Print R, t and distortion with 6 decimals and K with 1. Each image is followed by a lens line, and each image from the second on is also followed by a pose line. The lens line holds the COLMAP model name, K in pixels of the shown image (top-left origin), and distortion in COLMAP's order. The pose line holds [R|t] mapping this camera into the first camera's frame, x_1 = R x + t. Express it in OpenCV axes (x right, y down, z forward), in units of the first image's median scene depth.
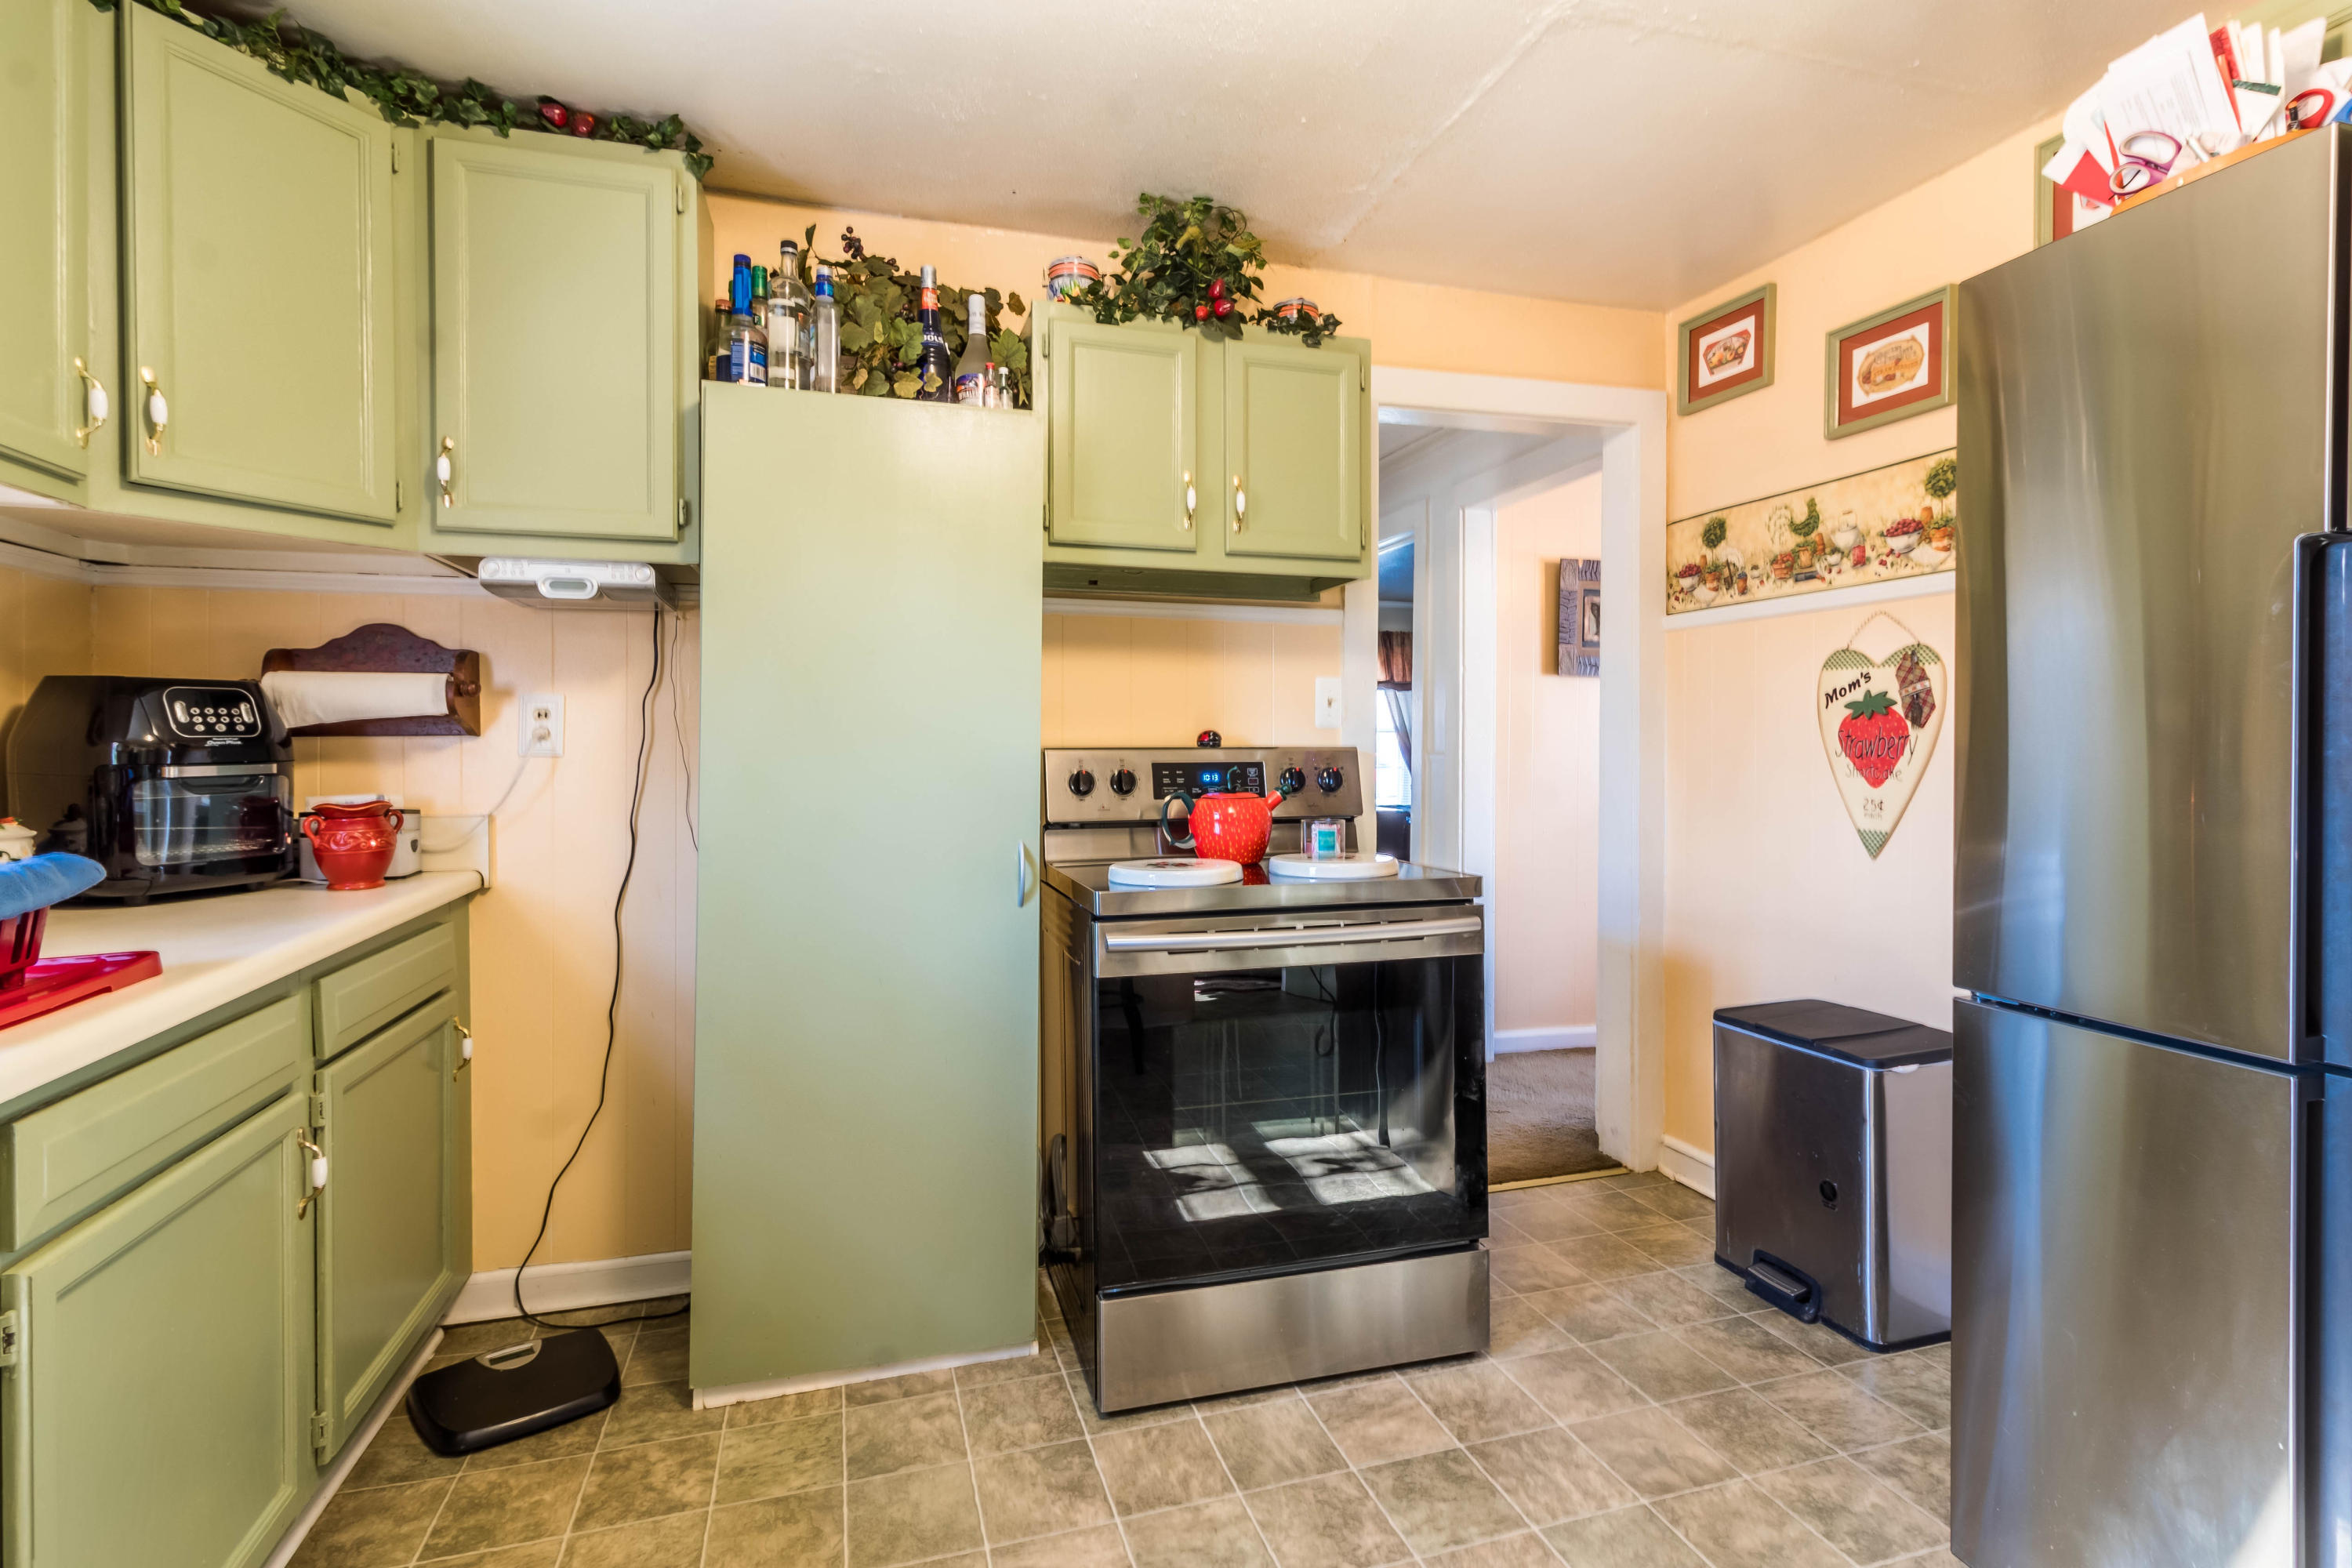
lens RADIAL K [[1090.0, 0, 1188.3], [0, 1090.0, 762.5], [0, 0, 1]] dist [0.001350, 0.000513]
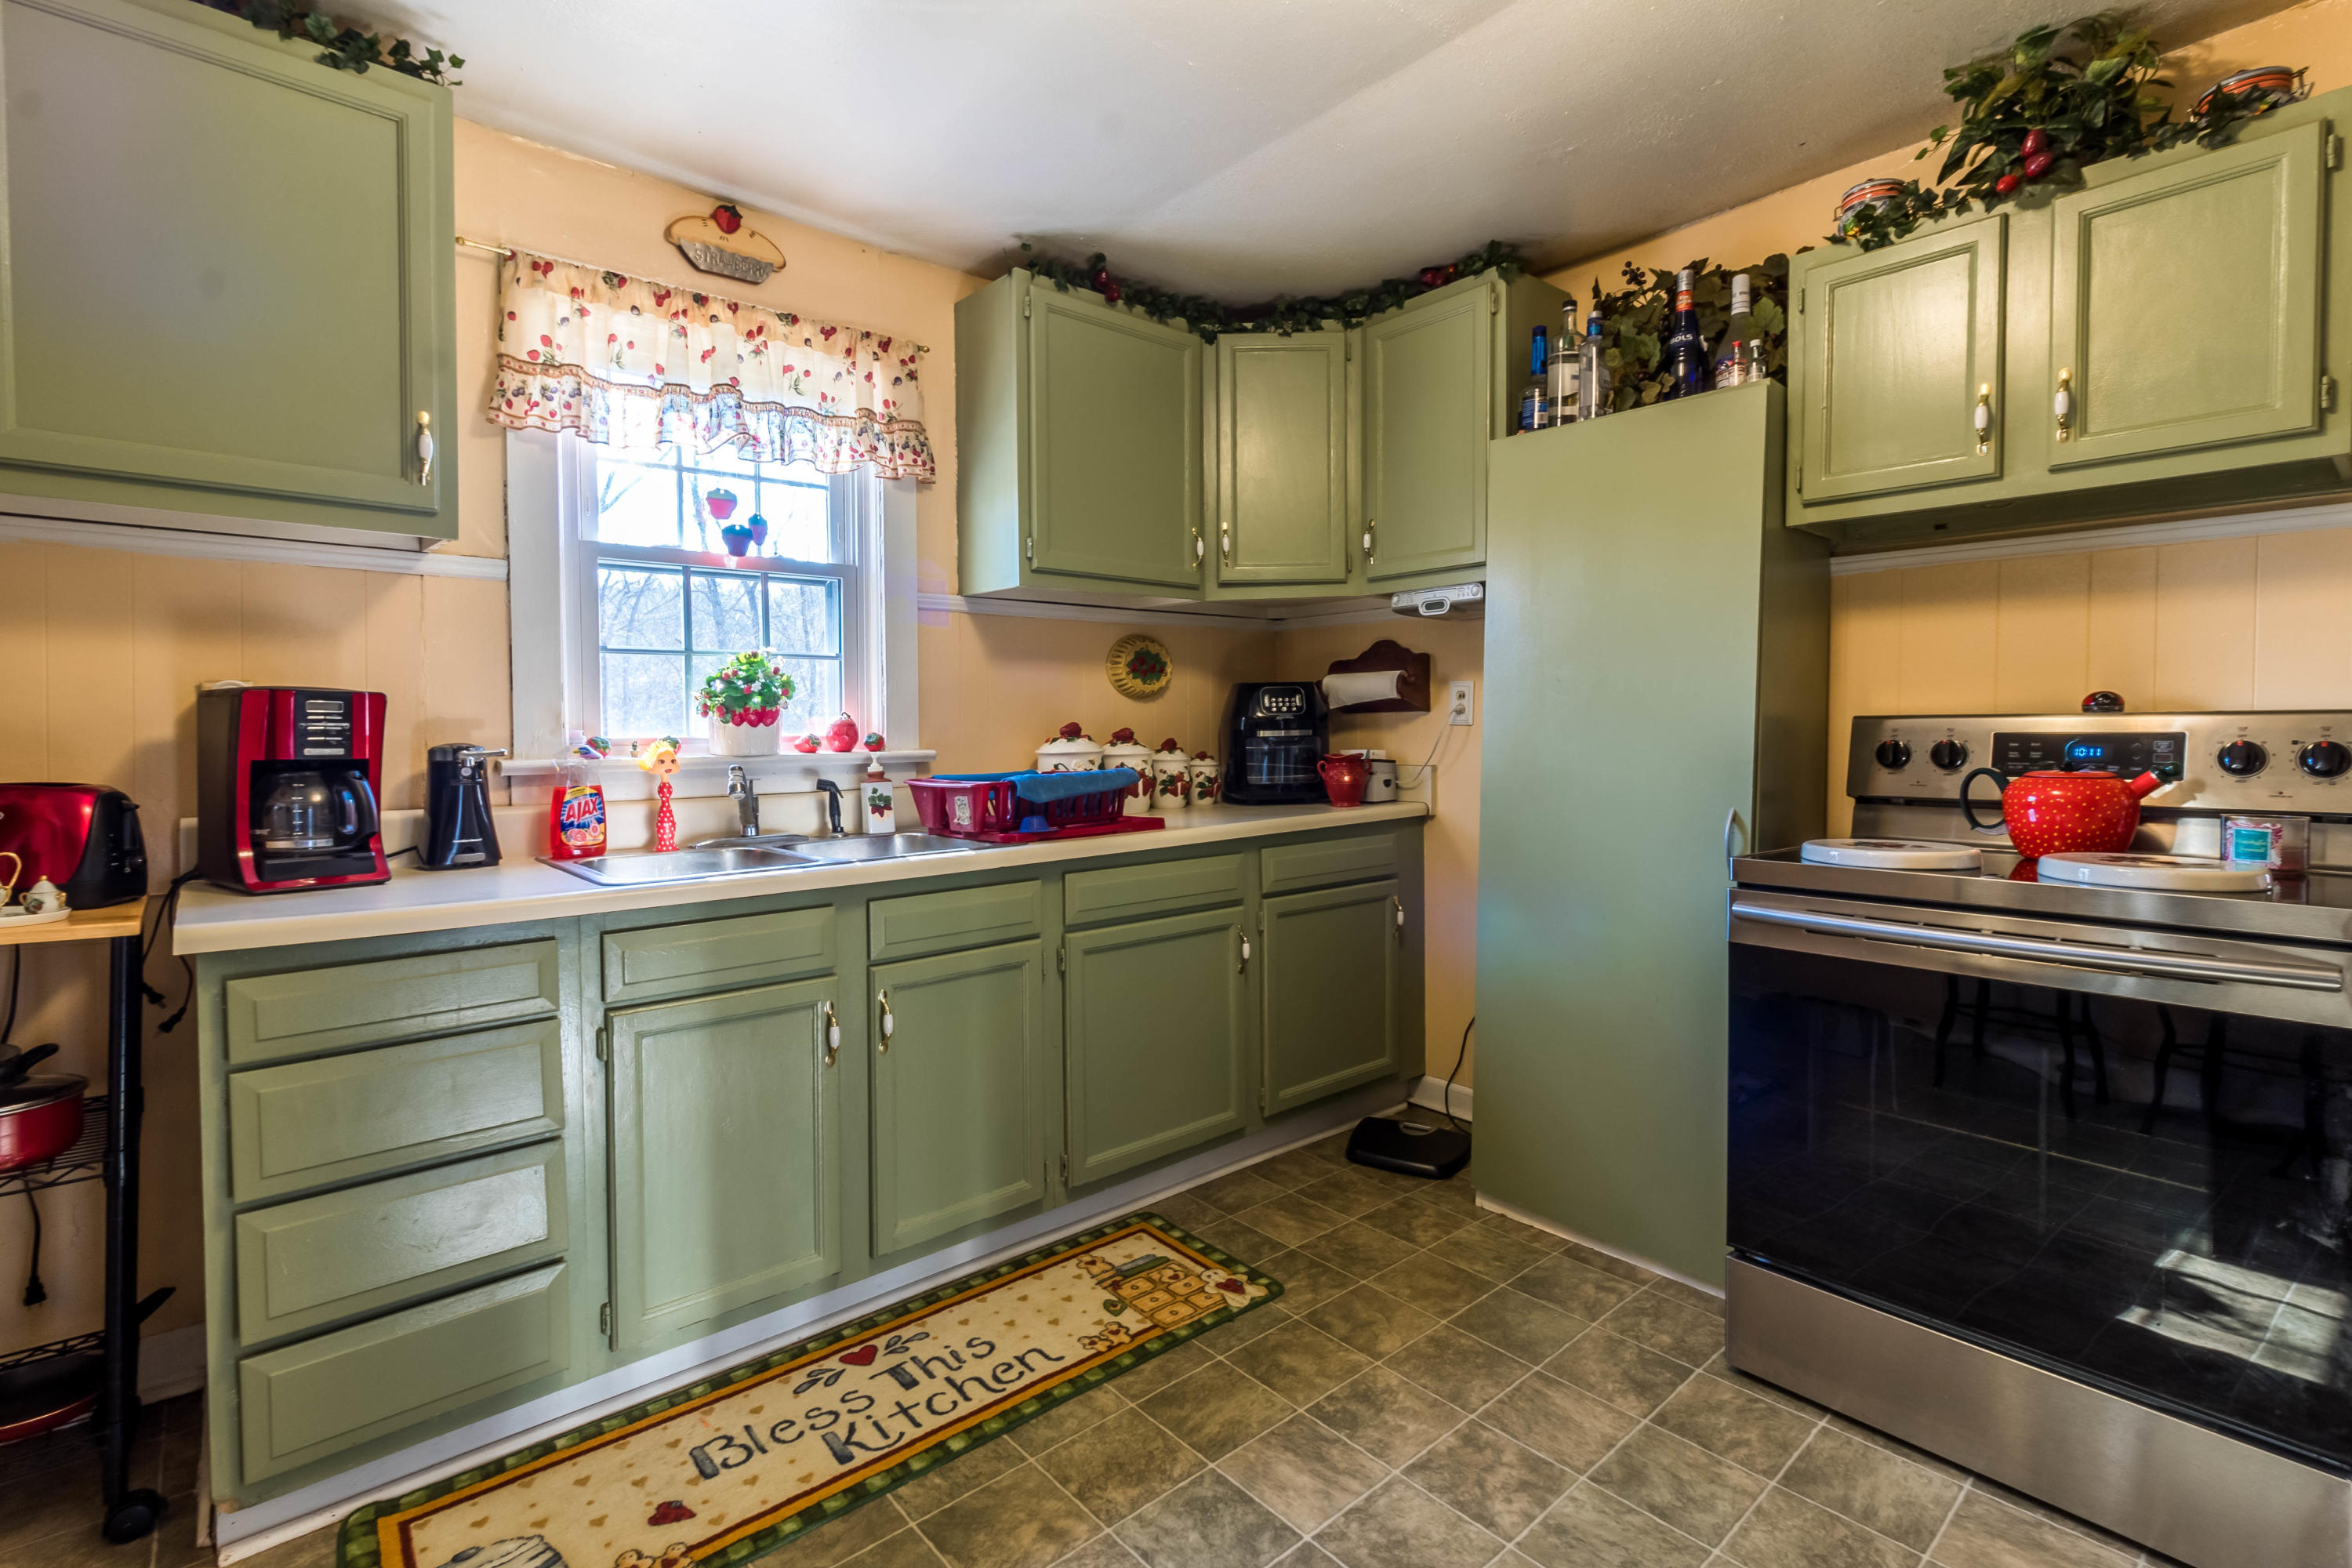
lens RADIAL K [[1090.0, 0, 1185.1], [0, 1090.0, 763.9], [0, 0, 1]] dist [0.001350, 0.000513]
pose [[0.410138, 0.031705, -0.911472, 0.589996], [-0.004519, 0.999454, 0.032732, -0.000338], [0.912012, -0.009306, 0.410057, 0.108826]]
